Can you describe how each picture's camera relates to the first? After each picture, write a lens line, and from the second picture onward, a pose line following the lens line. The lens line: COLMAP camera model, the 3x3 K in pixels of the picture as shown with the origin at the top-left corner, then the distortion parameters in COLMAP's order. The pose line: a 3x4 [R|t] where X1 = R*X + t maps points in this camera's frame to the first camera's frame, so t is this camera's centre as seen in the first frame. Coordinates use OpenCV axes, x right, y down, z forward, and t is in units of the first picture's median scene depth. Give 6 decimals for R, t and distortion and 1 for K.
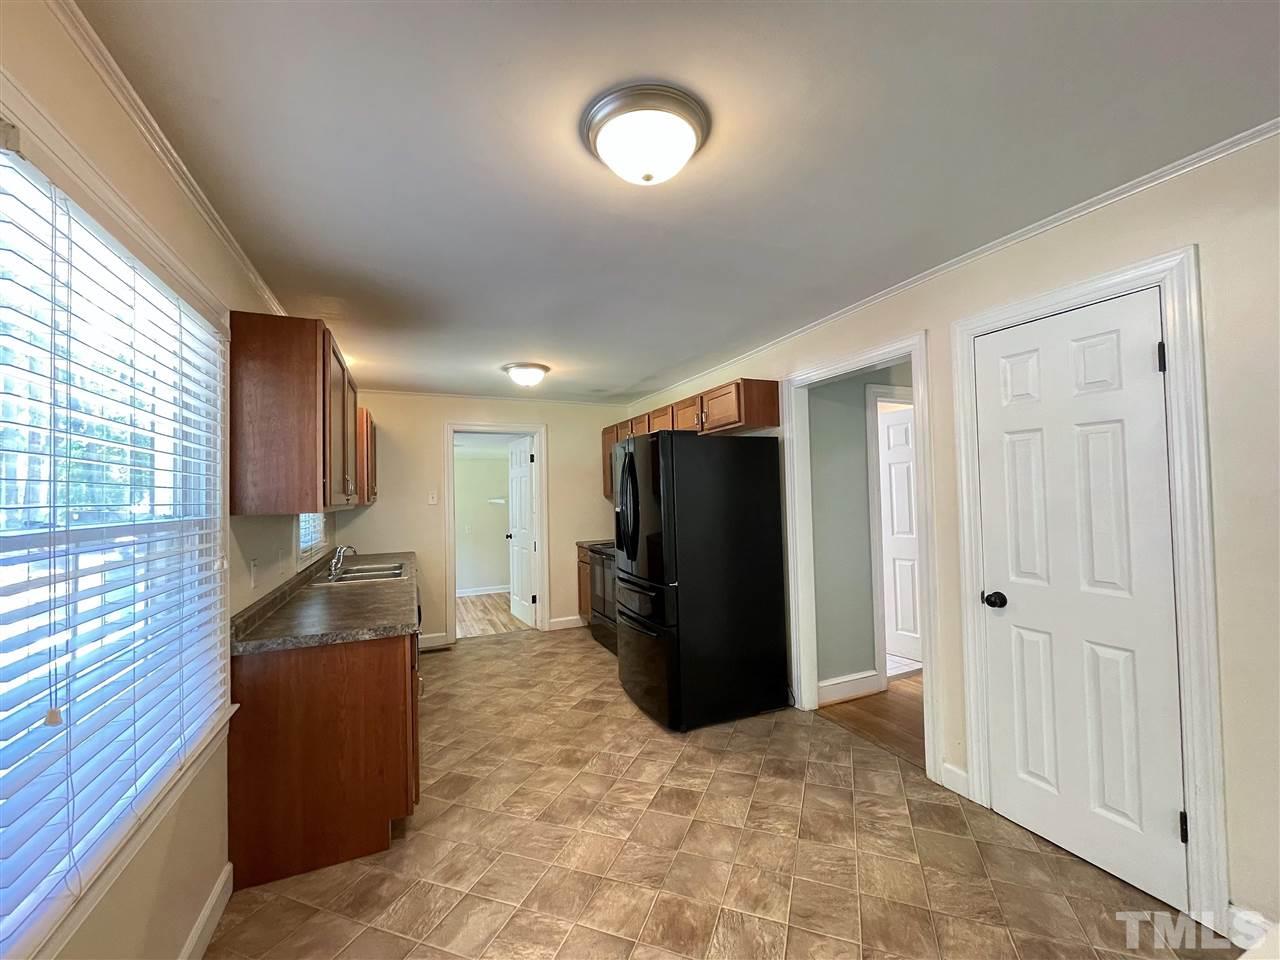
lens RADIAL K [[518.3, 0, 644.6], [0, 518.3, 477.4], [0, 0, 1]] dist [0.000689, -0.000005]
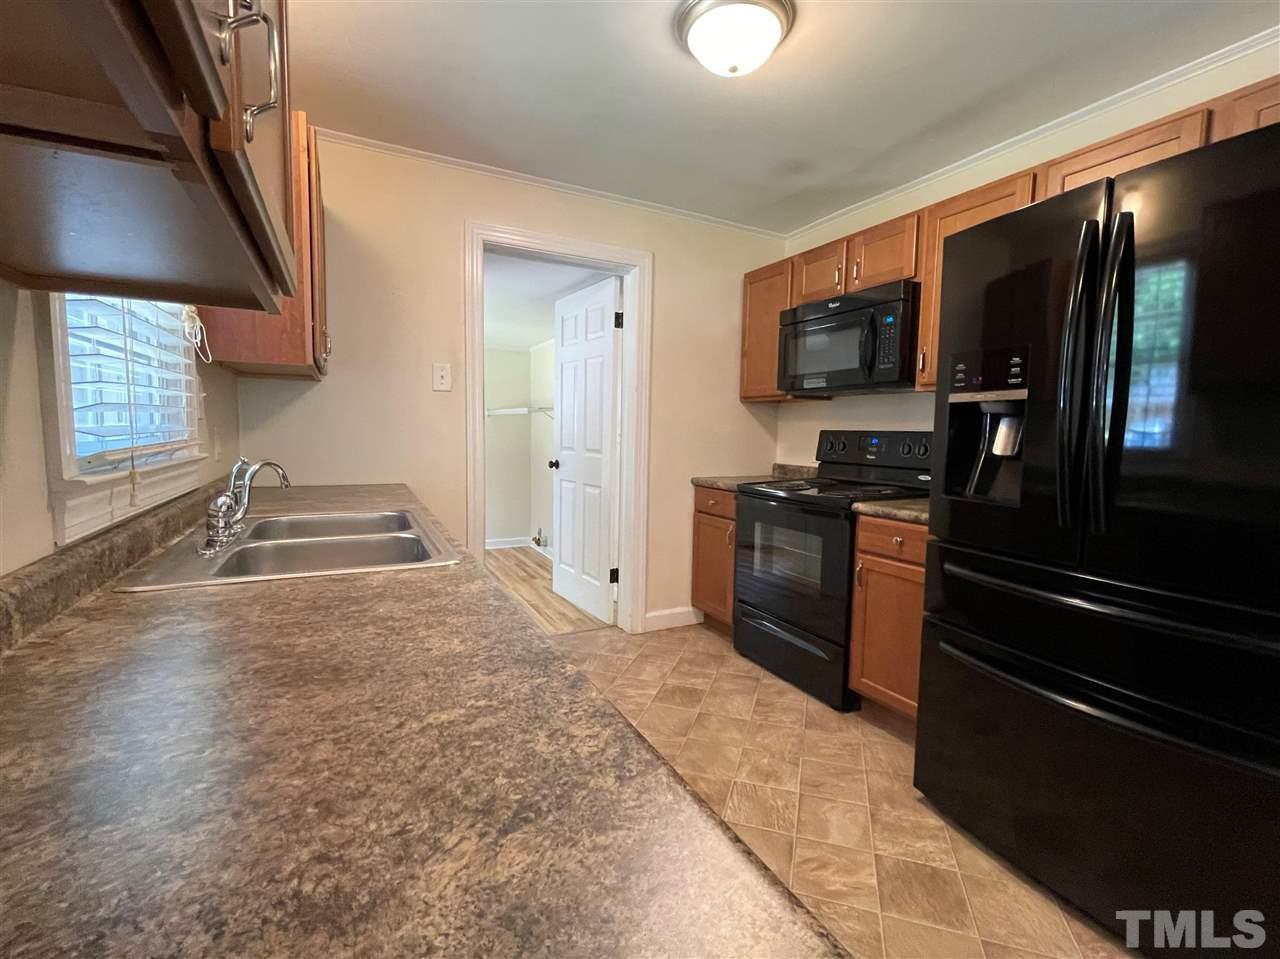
lens RADIAL K [[576.4, 0, 640.0], [0, 576.4, 479.5], [0, 0, 1]] dist [0.026839, 0.000086]
pose [[0.998151, 0.034923, 0.049740, -0.239123], [-0.040415, 0.992649, 0.114082, 0.063637], [-0.045390, -0.115881, 0.992225, 0.422172]]
